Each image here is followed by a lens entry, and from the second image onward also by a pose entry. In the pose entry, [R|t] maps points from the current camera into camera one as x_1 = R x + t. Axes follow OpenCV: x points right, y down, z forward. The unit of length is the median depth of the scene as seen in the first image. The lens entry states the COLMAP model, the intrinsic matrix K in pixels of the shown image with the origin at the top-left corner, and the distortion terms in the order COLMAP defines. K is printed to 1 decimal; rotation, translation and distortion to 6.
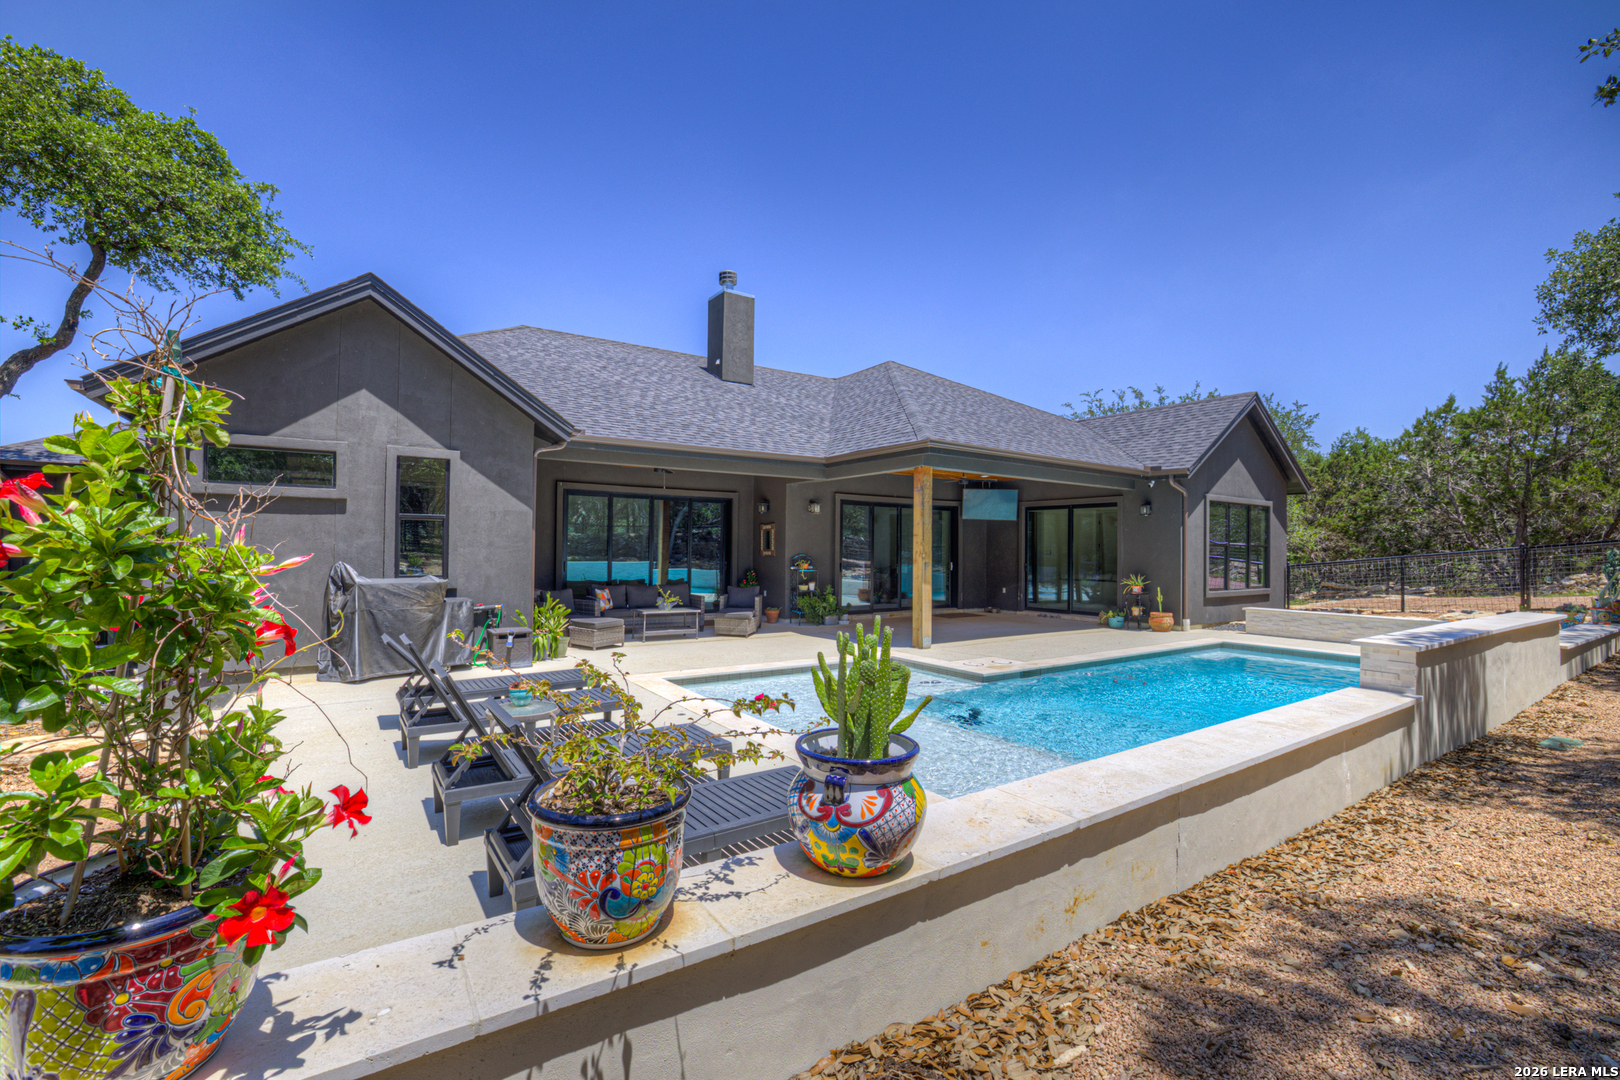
lens RADIAL K [[695.4, 0, 802.5], [0, 695.4, 546.0], [0, 0, 1]] dist [-0.028605, 0.000109]
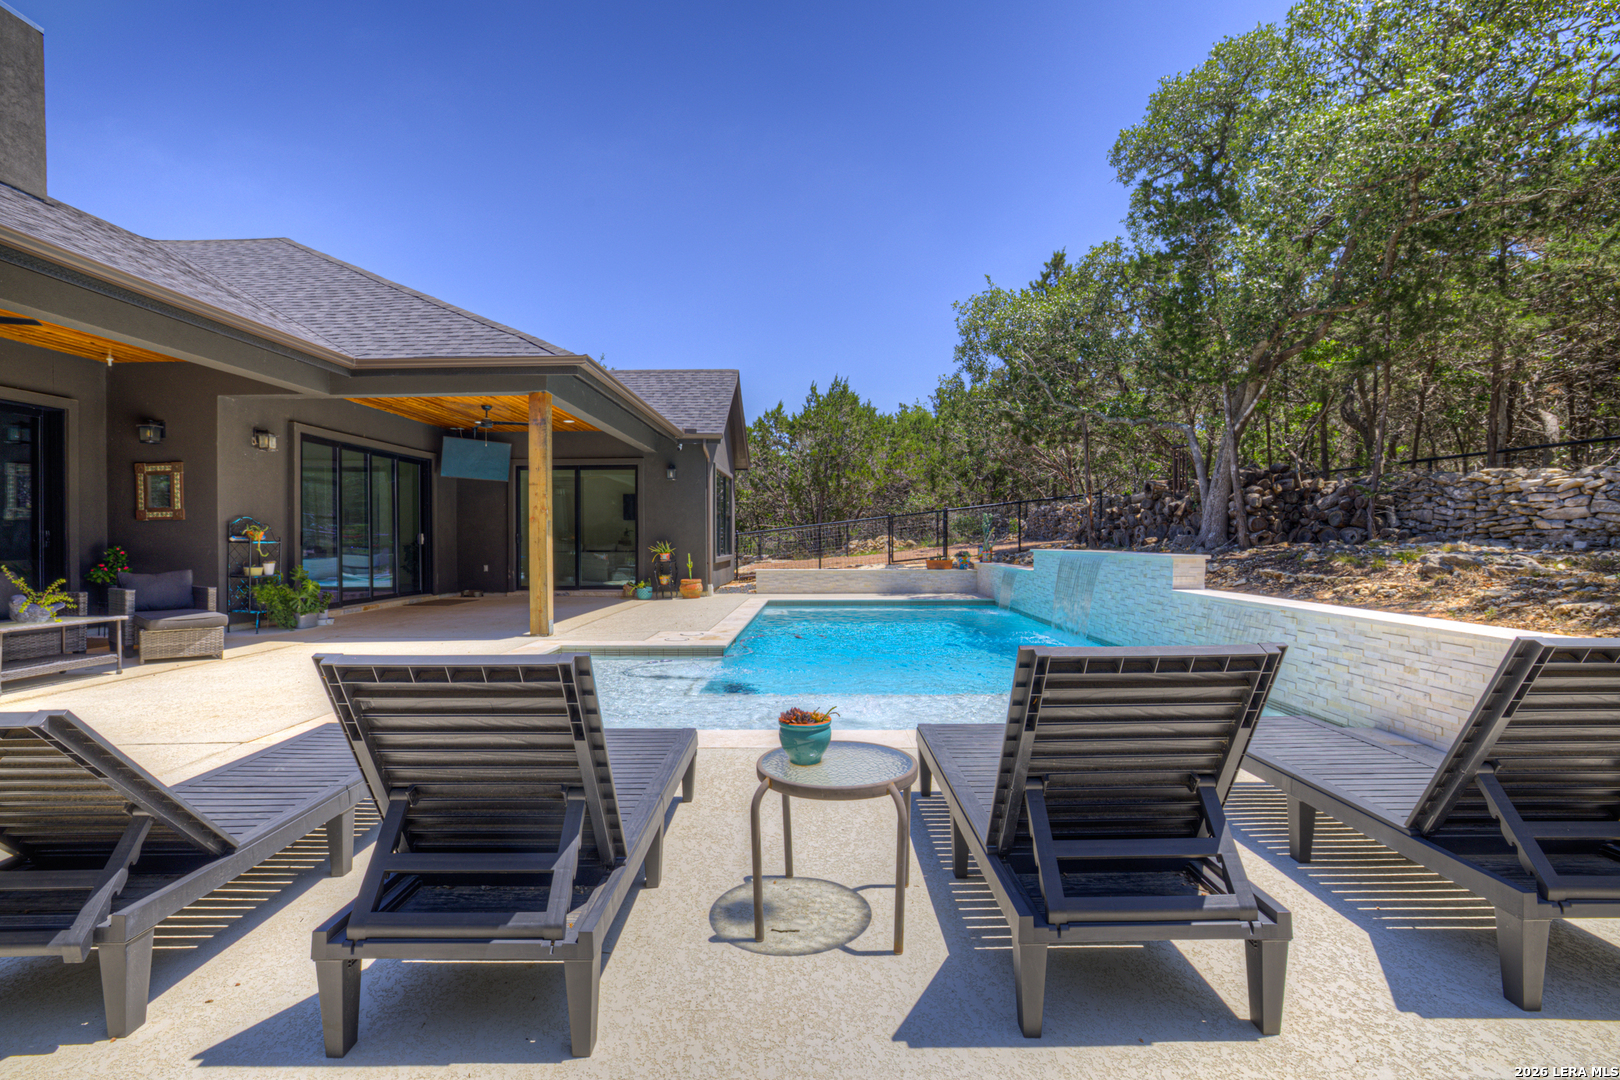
lens RADIAL K [[768.8, 0, 803.7], [0, 768.8, 544.3], [0, 0, 1]] dist [0.001835, 0.000899]
pose [[0.565294, -0.014975, 0.824753, -0.291496], [0.003543, 0.999870, 0.015727, 0.028969], [-0.824882, -0.005968, 0.565274, 0.236586]]
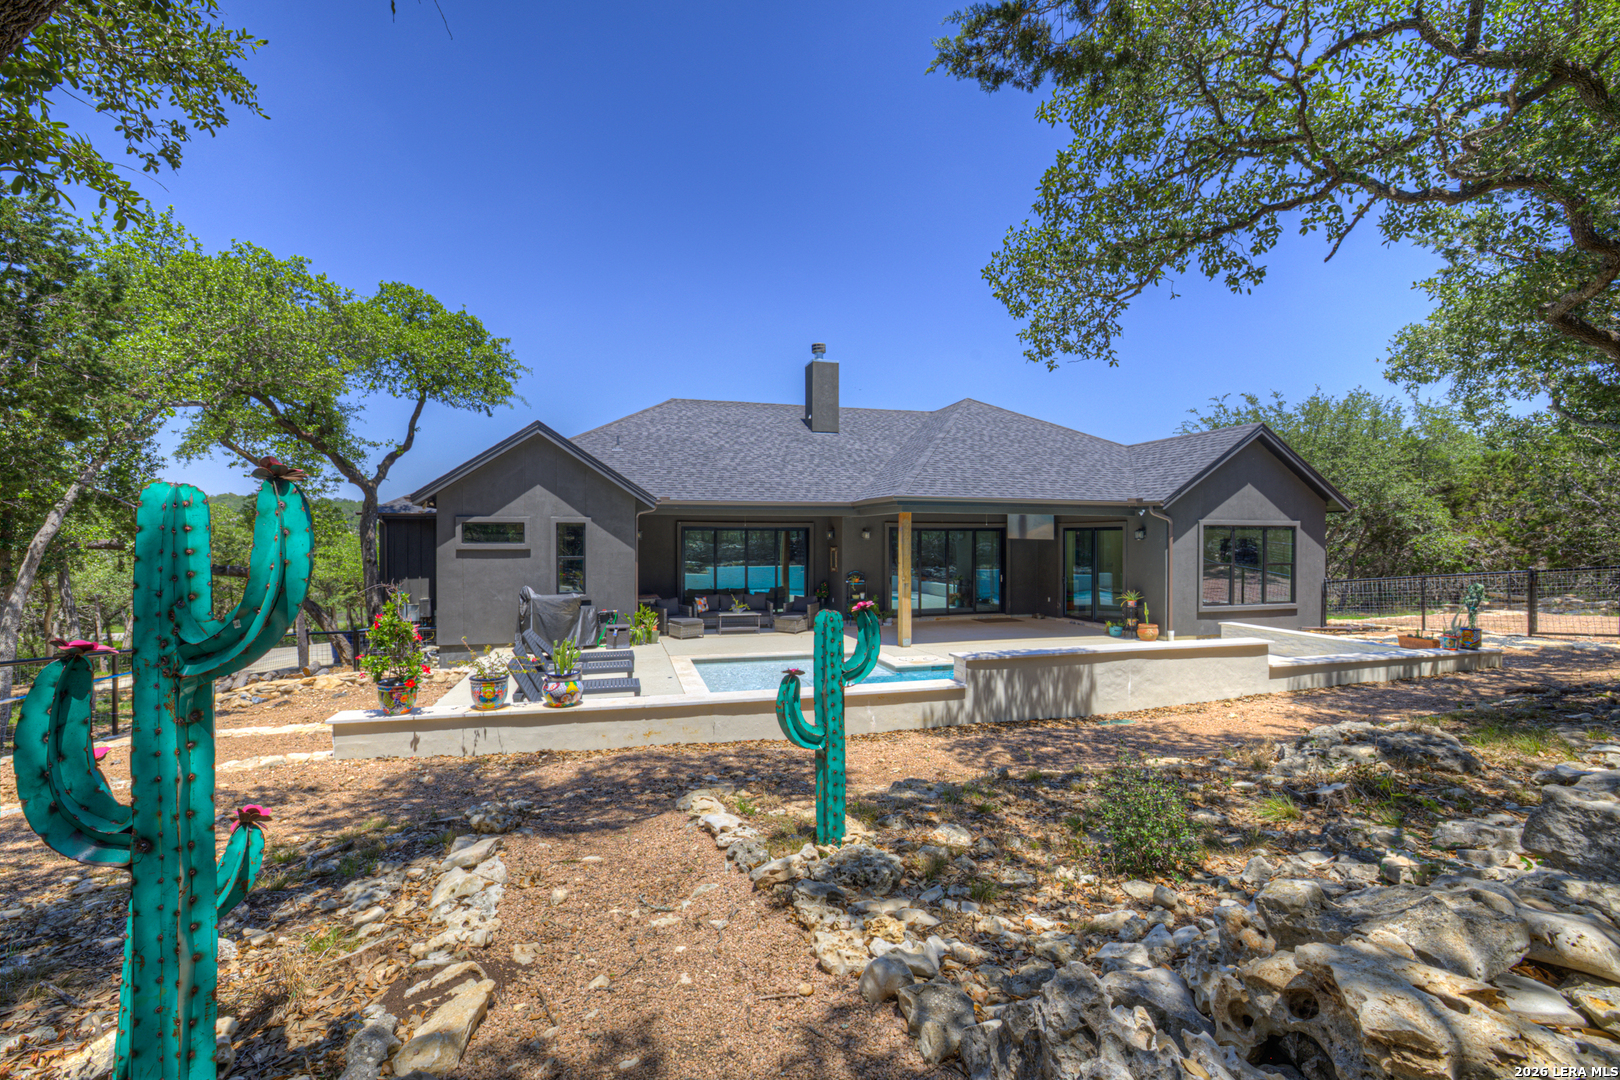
lens RADIAL K [[701.3, 0, 804.3], [0, 701.3, 538.0], [0, 0, 1]] dist [0.000765, 0.000343]
pose [[0.949600, -0.010433, -0.313290, 0.334159], [0.011391, 0.999934, 0.001227, -0.054065], [0.313257, -0.004733, 0.949657, -0.285390]]
